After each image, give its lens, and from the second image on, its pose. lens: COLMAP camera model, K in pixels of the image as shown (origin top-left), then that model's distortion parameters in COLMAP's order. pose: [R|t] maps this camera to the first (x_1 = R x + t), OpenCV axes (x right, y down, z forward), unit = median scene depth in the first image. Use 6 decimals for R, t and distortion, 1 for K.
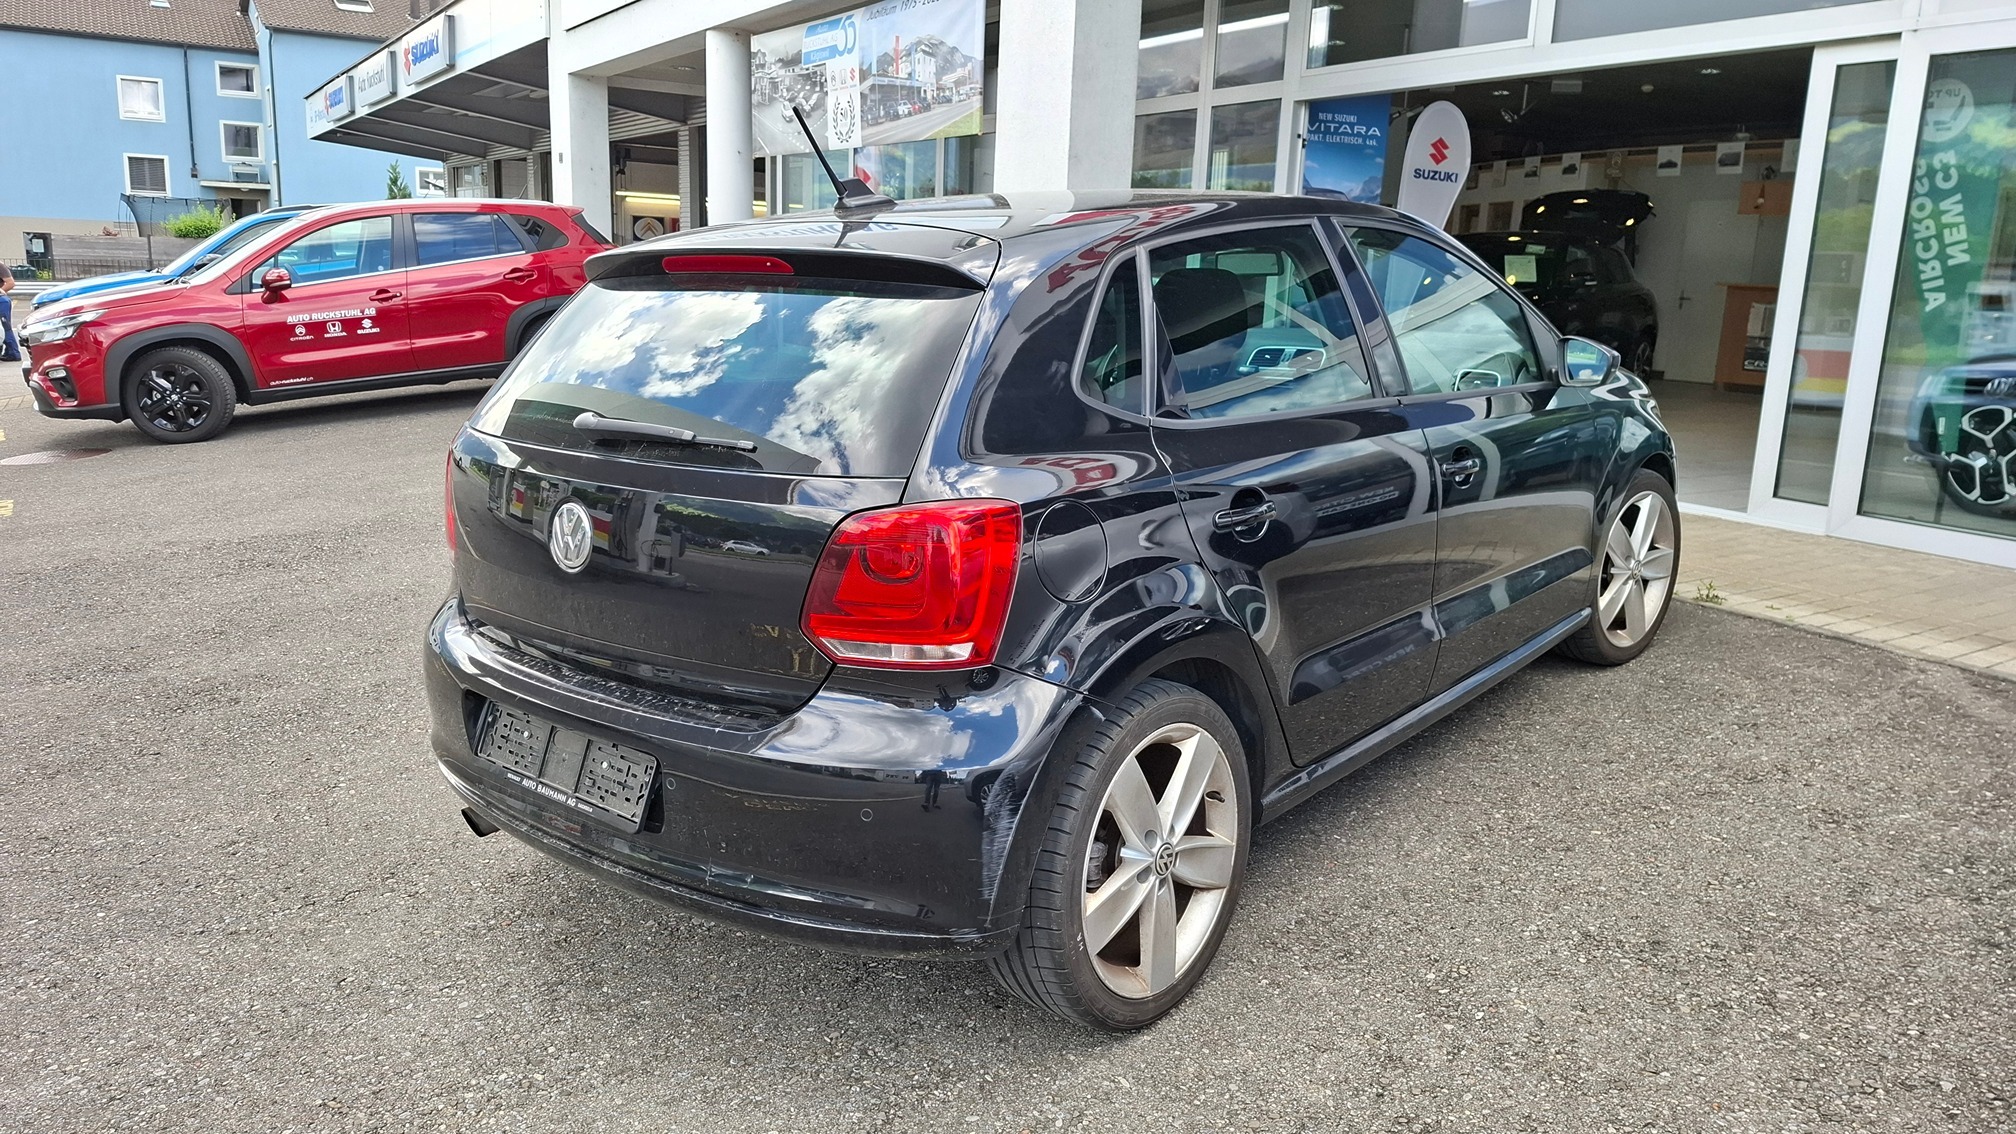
lens RADIAL K [[1427.9, 0, 989.8], [0, 1427.9, 564.0], [0, 0, 1]] dist [0.101151, -0.117949]
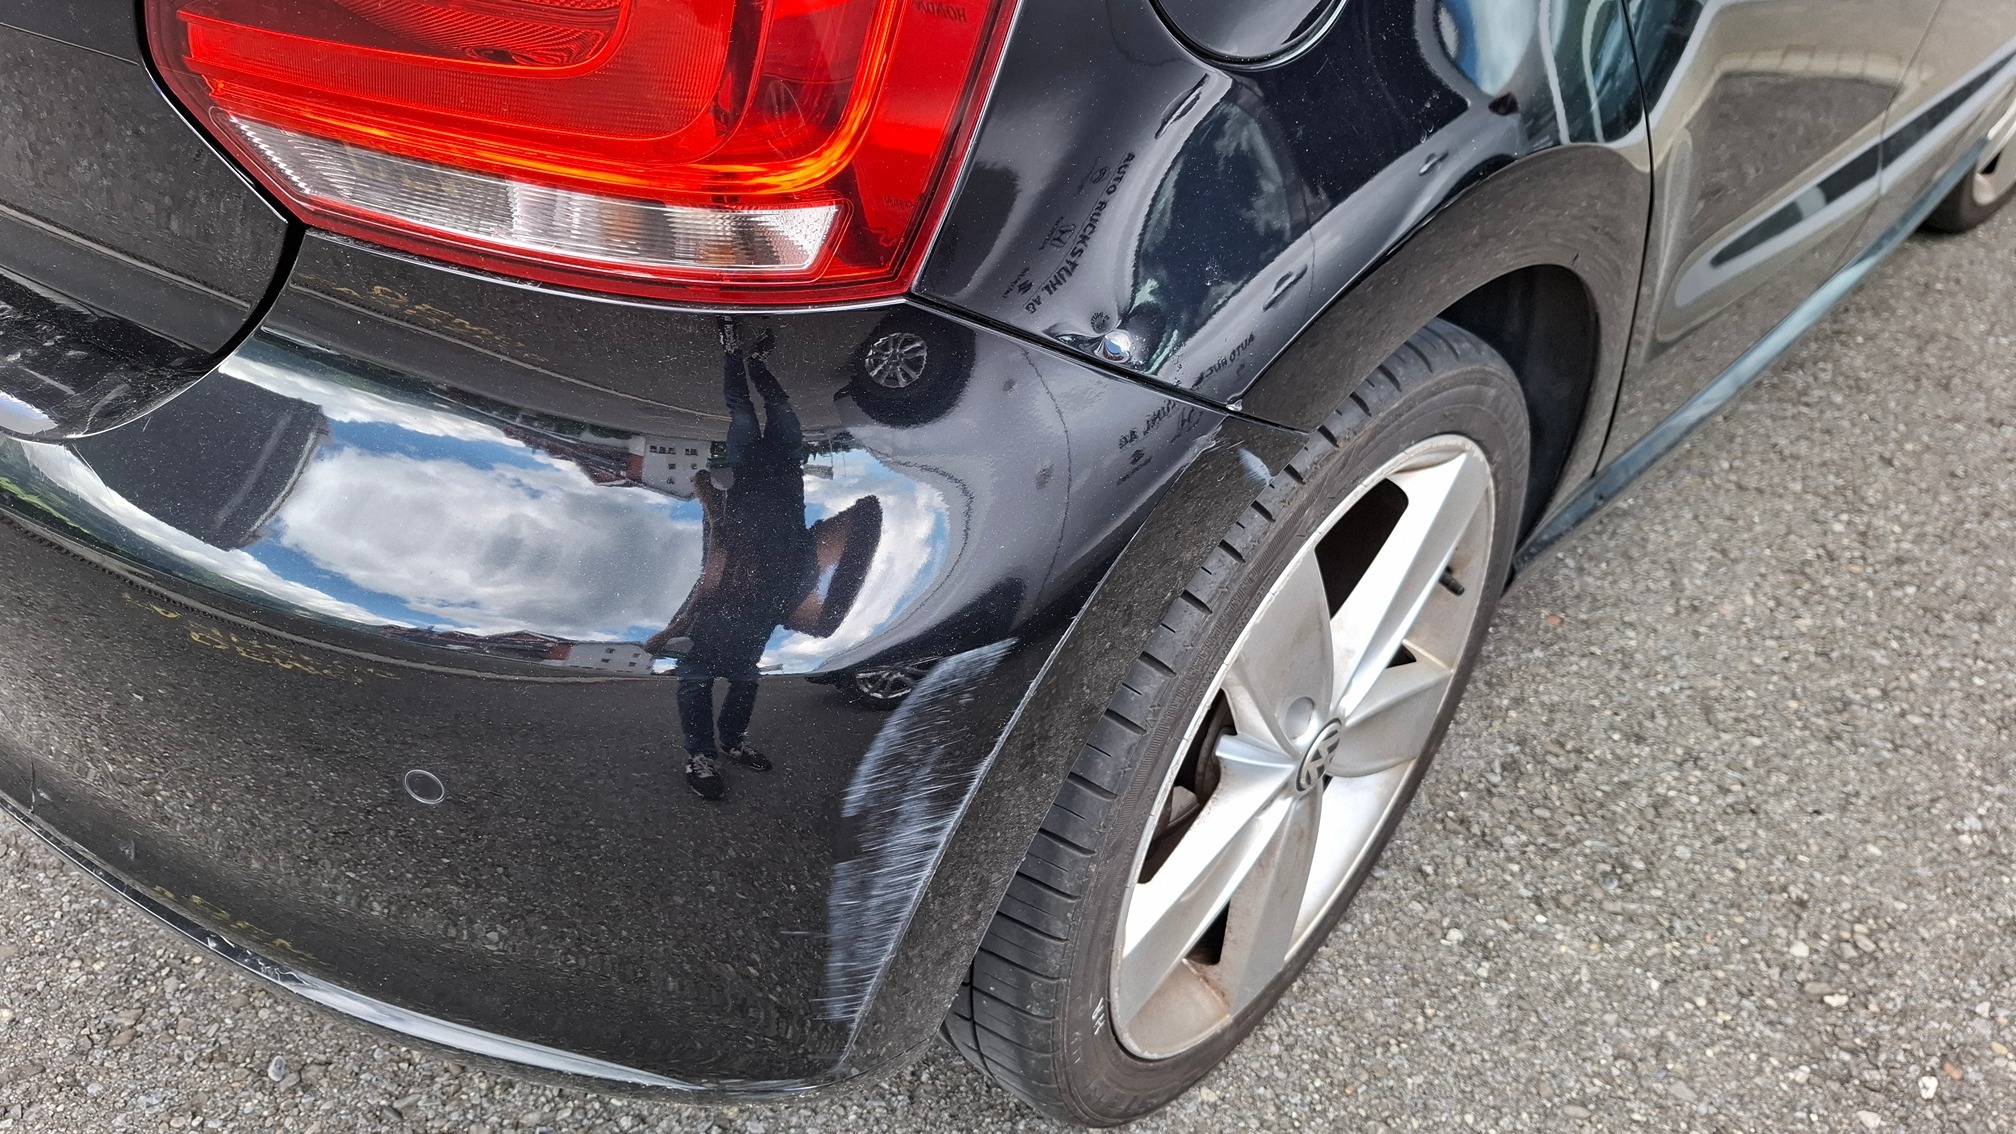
lens RADIAL K [[1427.9, 0, 989.8], [0, 1427.9, 564.0], [0, 0, 1]] dist [0.101151, -0.117949]
pose [[0.995356, 0.087070, 0.041049, 0.008459], [-0.096100, 0.923457, 0.371473, 0.015487], [-0.005563, -0.373693, 0.927536, 0.672386]]
